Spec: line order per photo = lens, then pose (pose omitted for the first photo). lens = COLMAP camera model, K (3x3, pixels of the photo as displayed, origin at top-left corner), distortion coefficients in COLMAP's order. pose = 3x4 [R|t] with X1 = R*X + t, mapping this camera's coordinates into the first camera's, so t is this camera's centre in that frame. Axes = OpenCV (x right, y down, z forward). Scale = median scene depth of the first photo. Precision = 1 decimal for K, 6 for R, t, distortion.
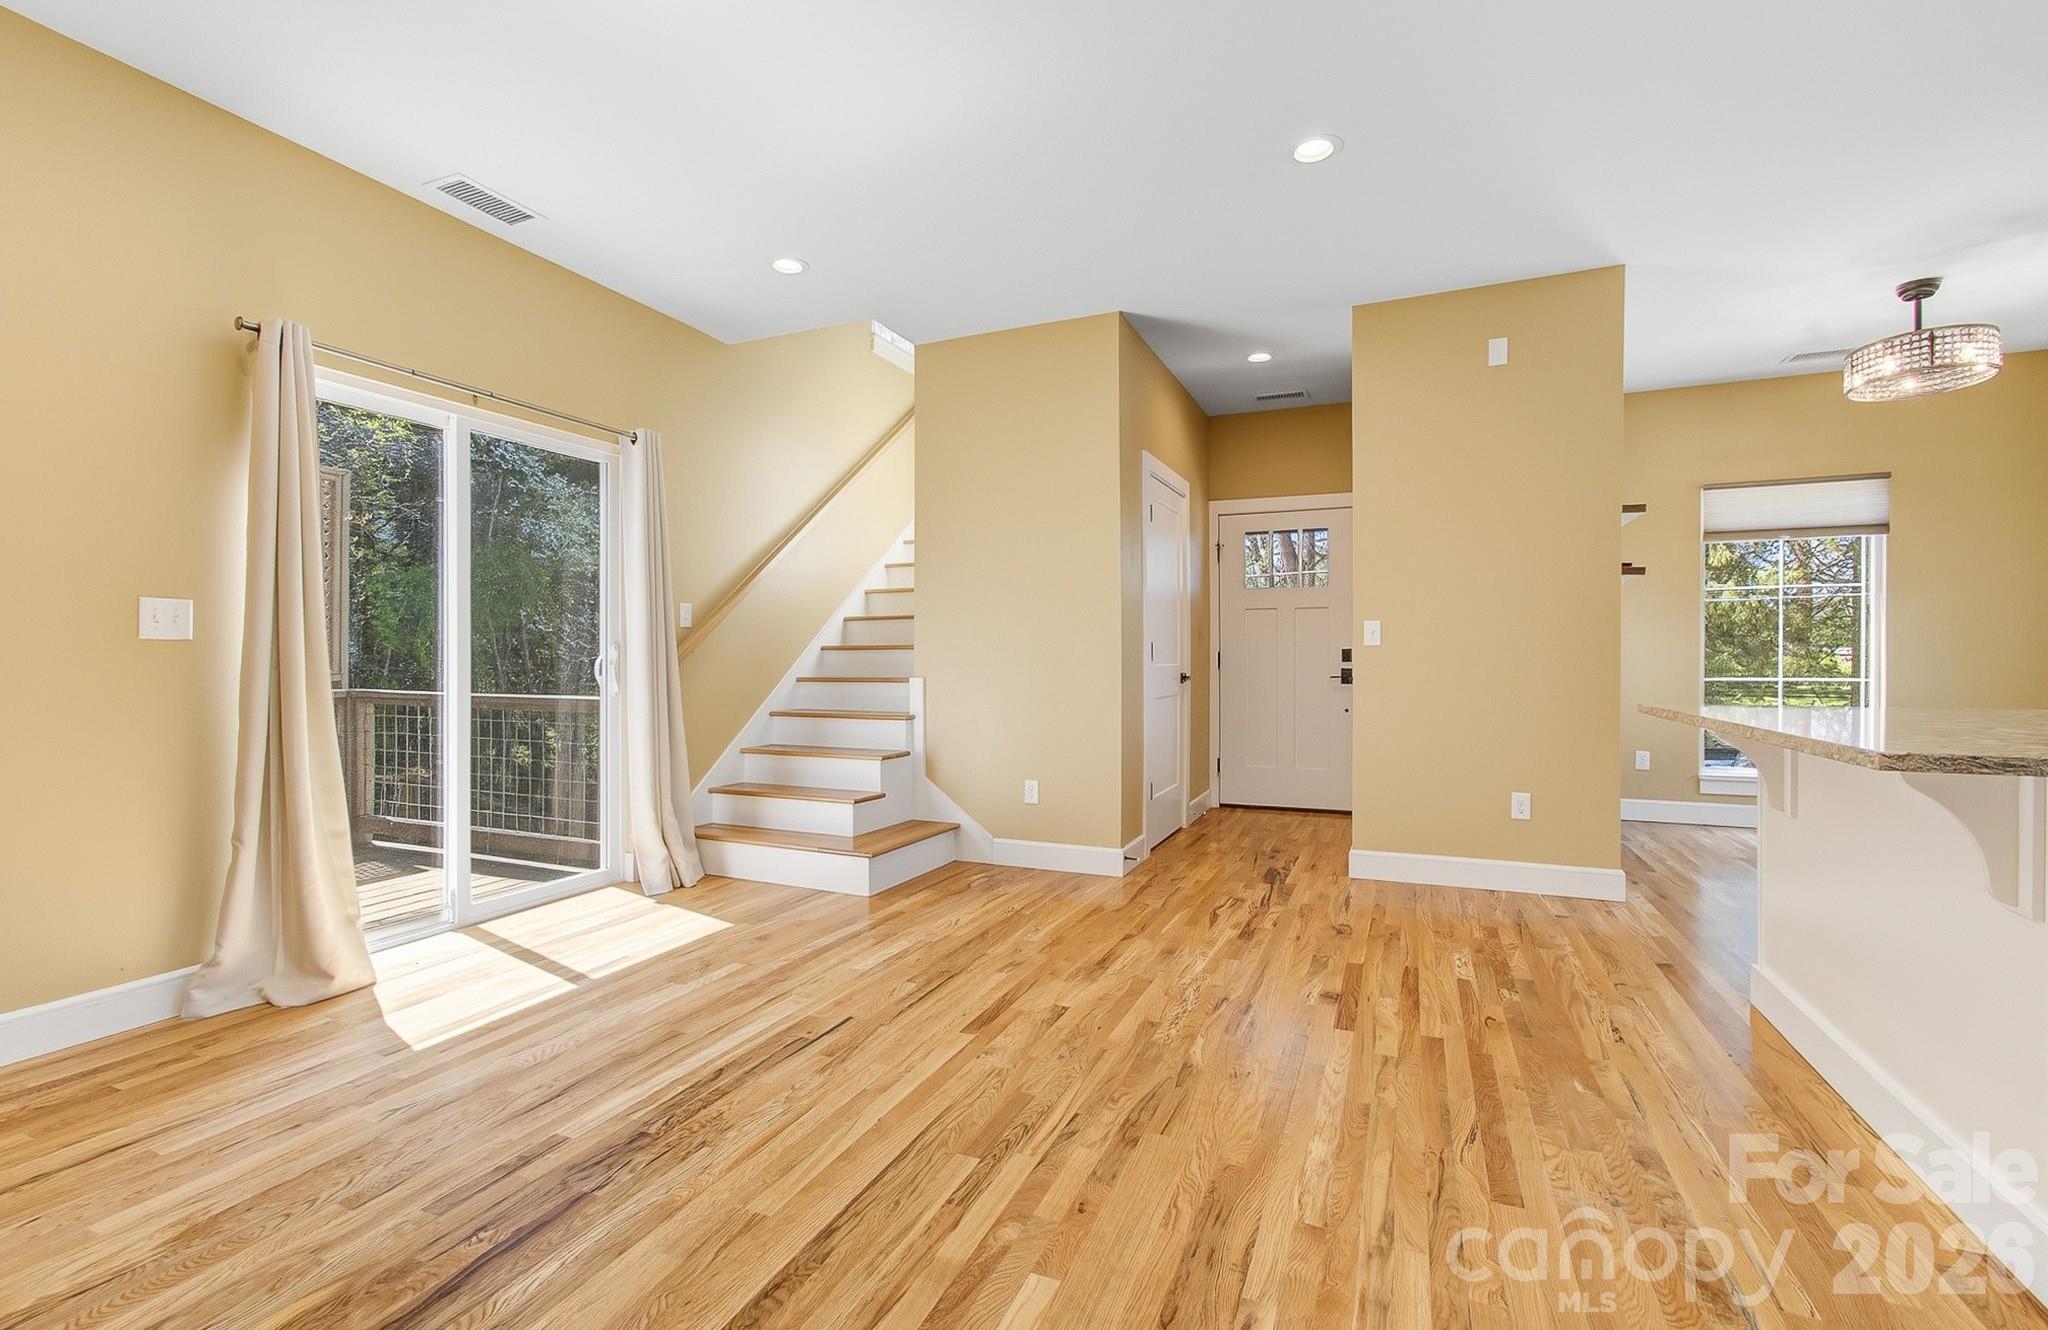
lens RADIAL K [[886.2, 0, 1014.8], [0, 886.2, 664.1], [0, 0, 1]] dist [-0.006644, 0.008884]
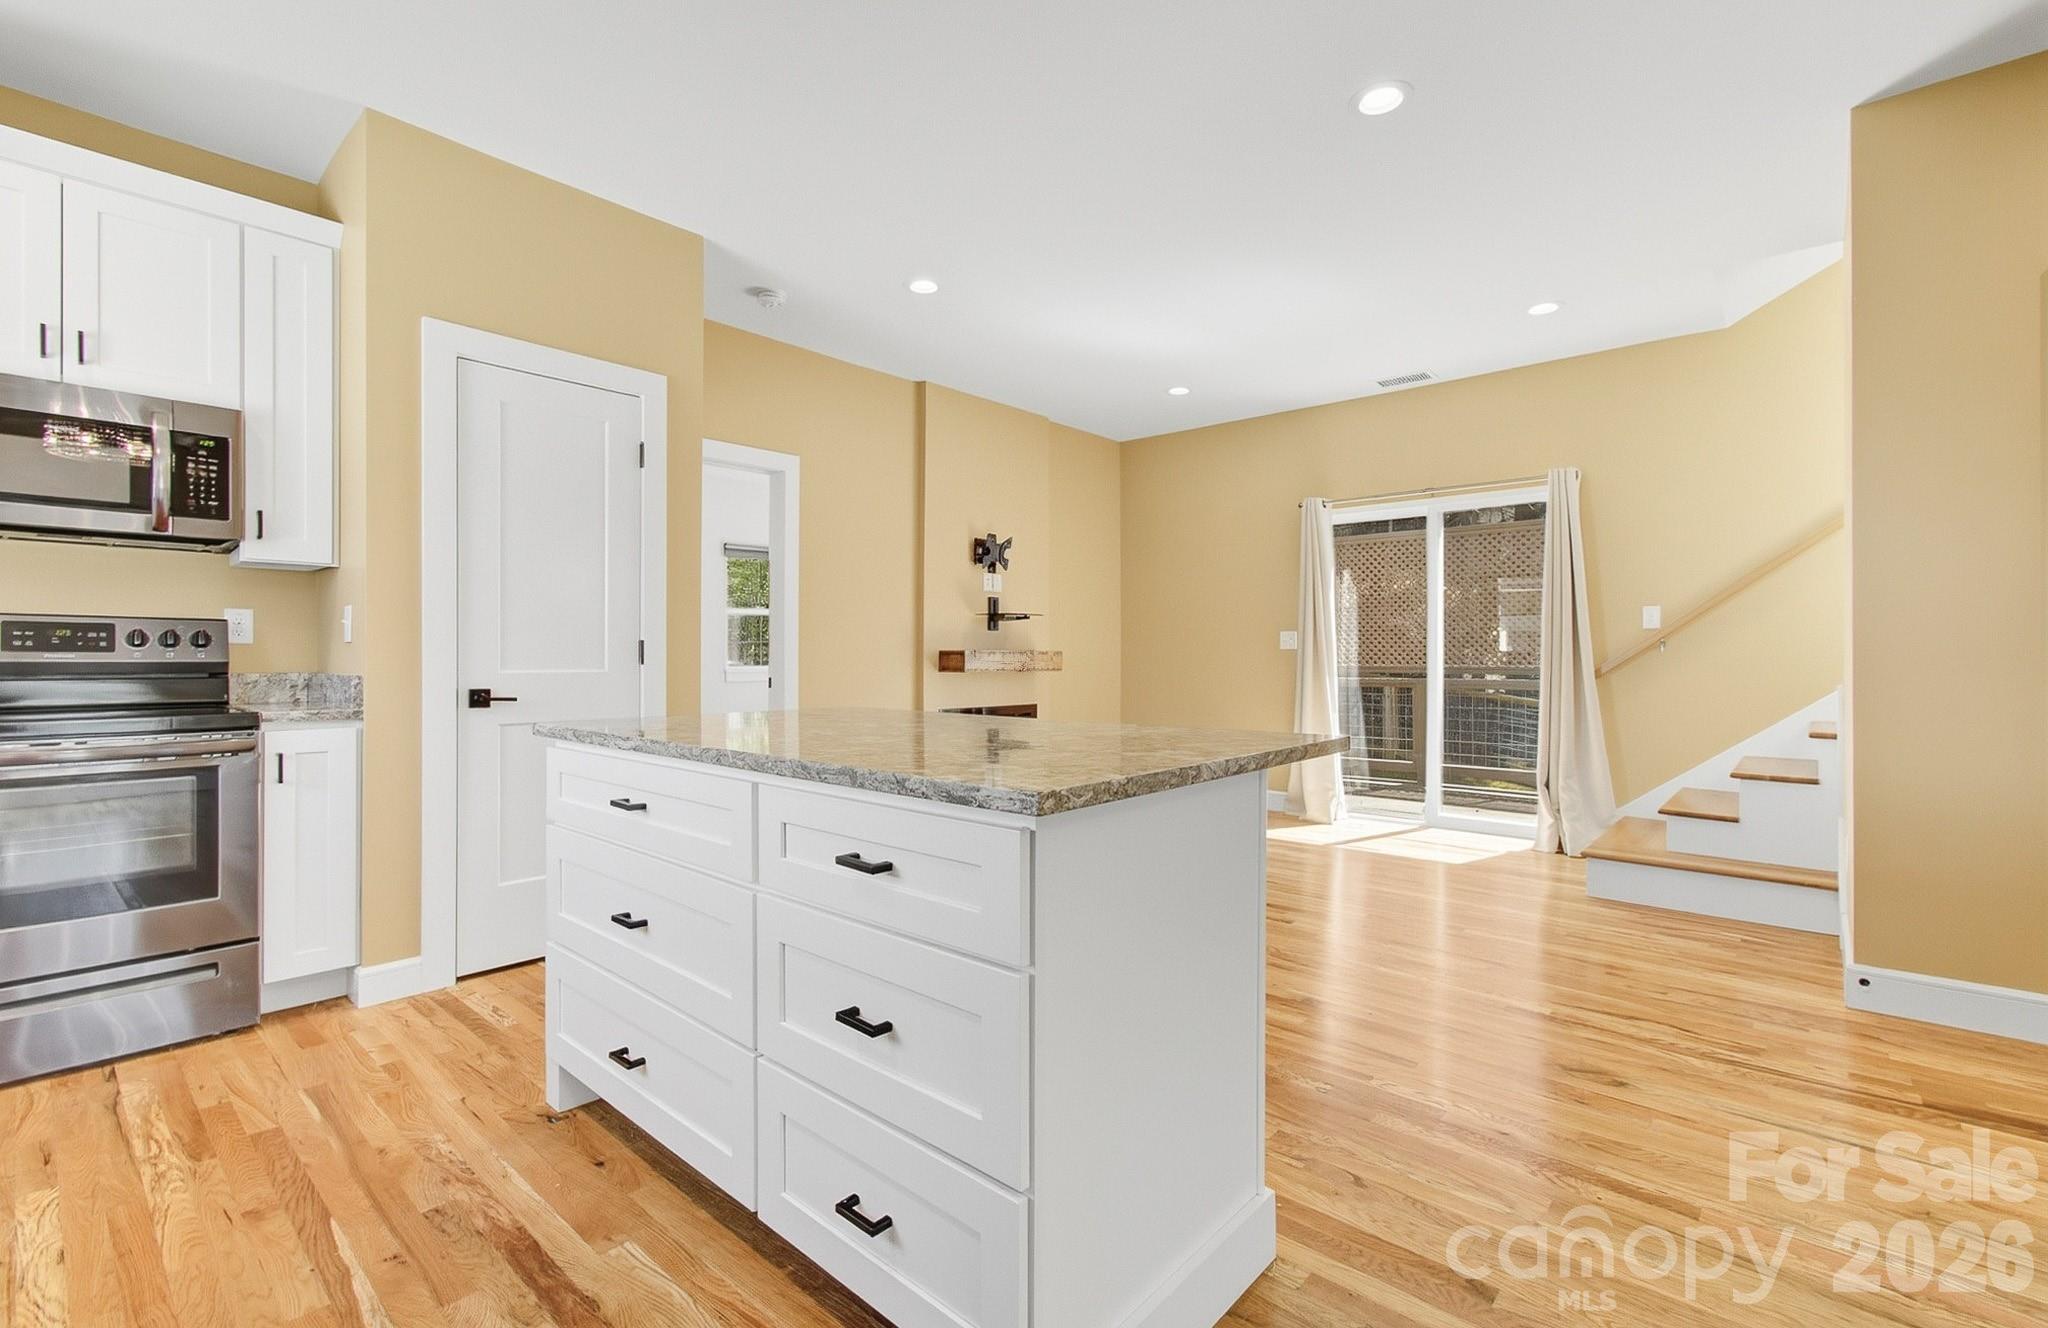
lens RADIAL K [[886.2, 0, 1014.8], [0, 886.2, 663.1], [0, 0, 1]] dist [-0.006644, 0.008884]
pose [[-0.302380, 0.009931, -0.953136, 1.045067], [-0.007284, 0.999892, 0.012729, -0.010952], [0.953160, 0.010792, -0.302275, 0.725614]]
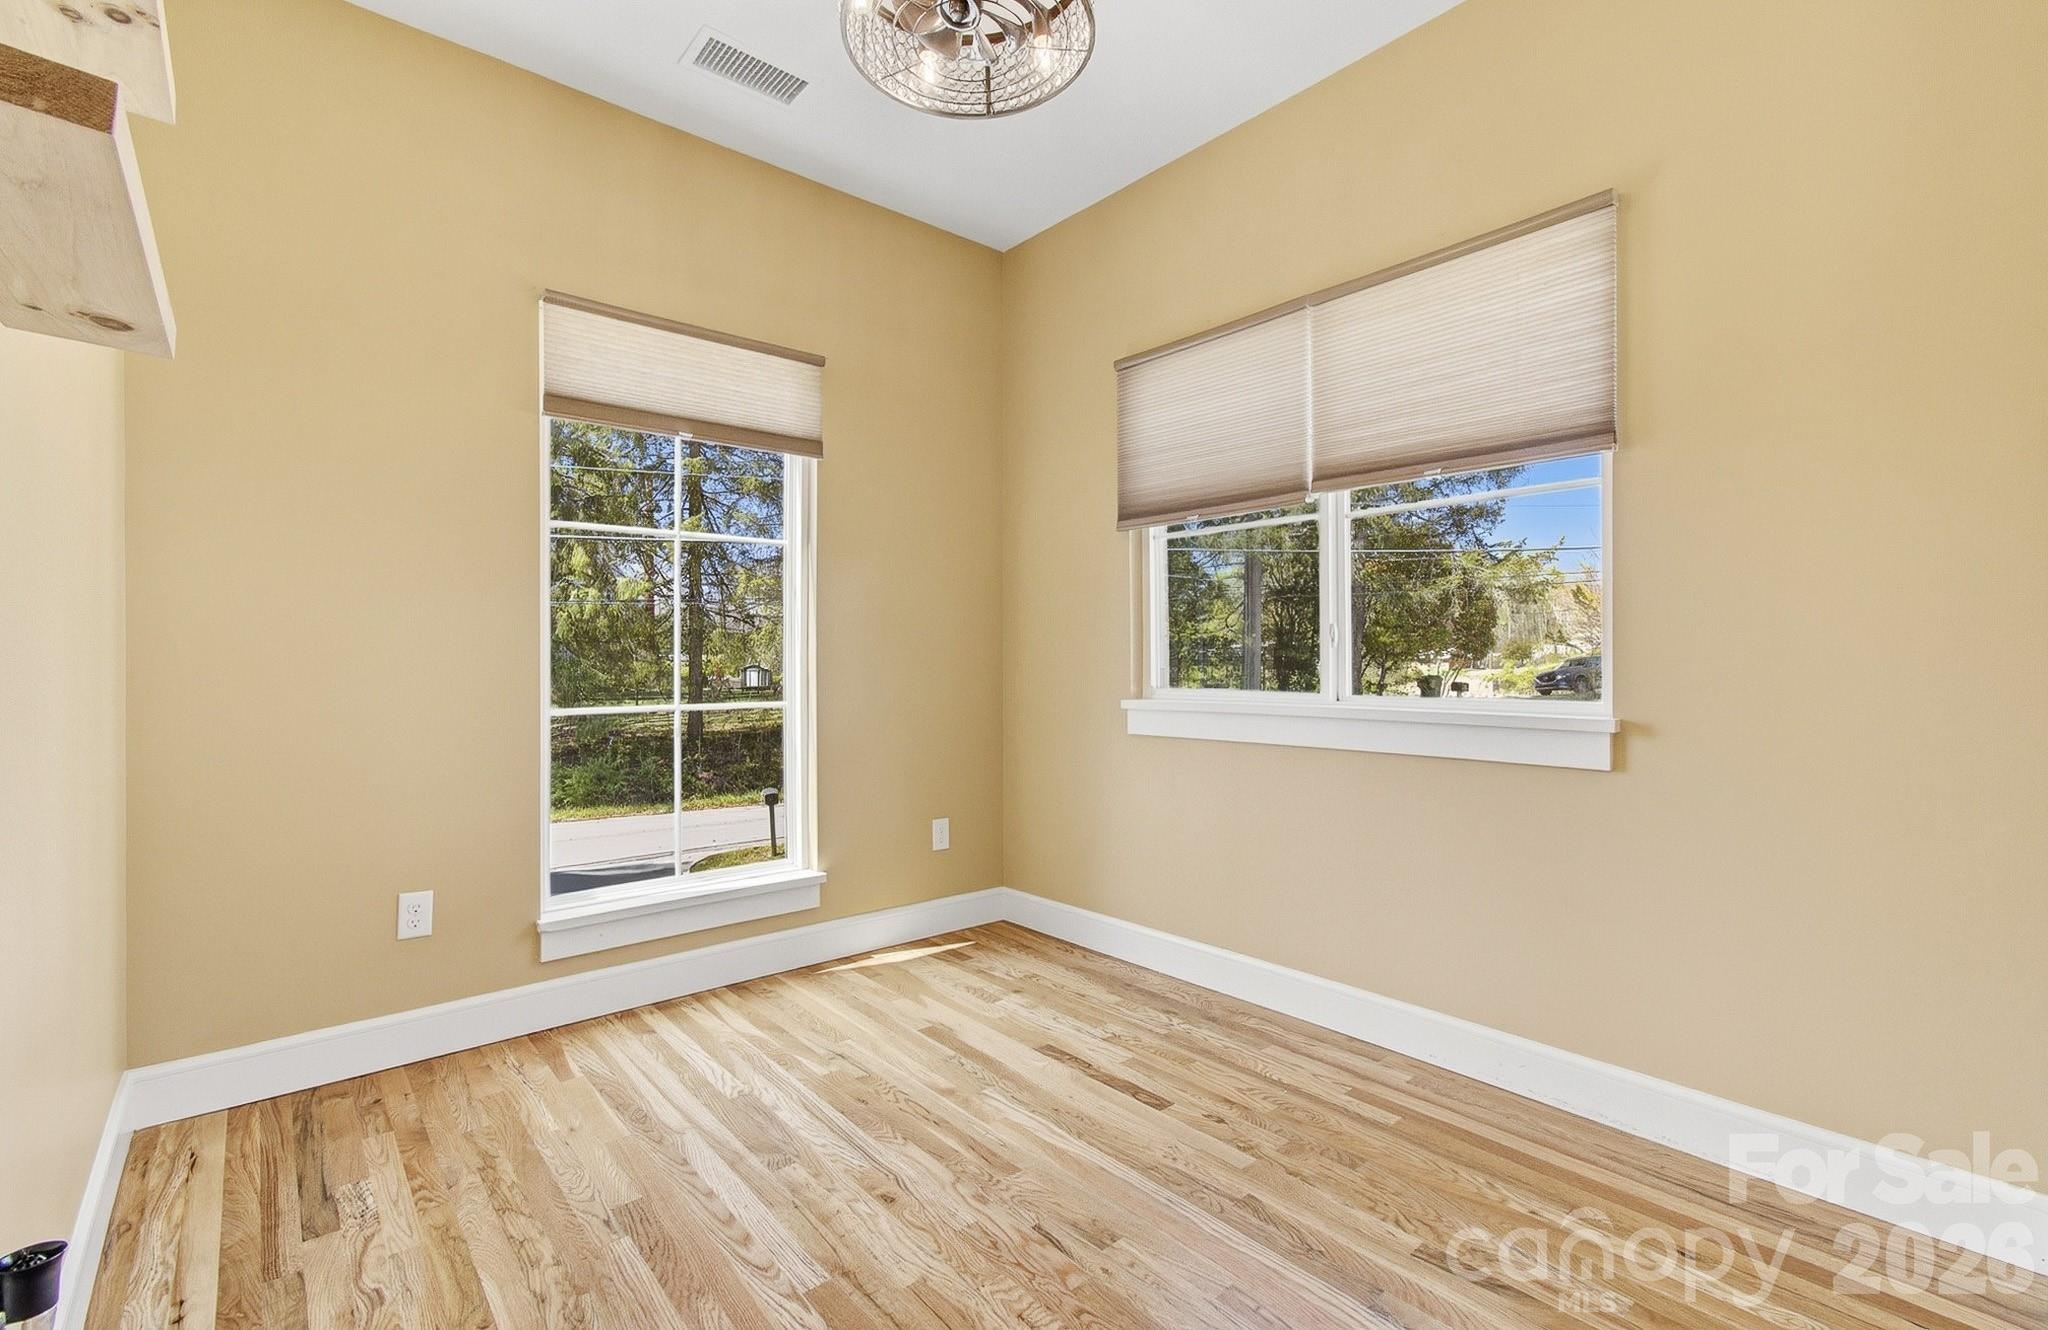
lens RADIAL K [[886.2, 0, 1014.8], [0, 886.2, 664.1], [0, 0, 1]] dist [-0.006644, 0.008884]
pose [[0.433040, 0.000278, 0.901375, 0.688470], [0.006148, 0.999976, -0.003262, -0.008737], [-0.901354, 0.006955, 0.433028, 0.853979]]
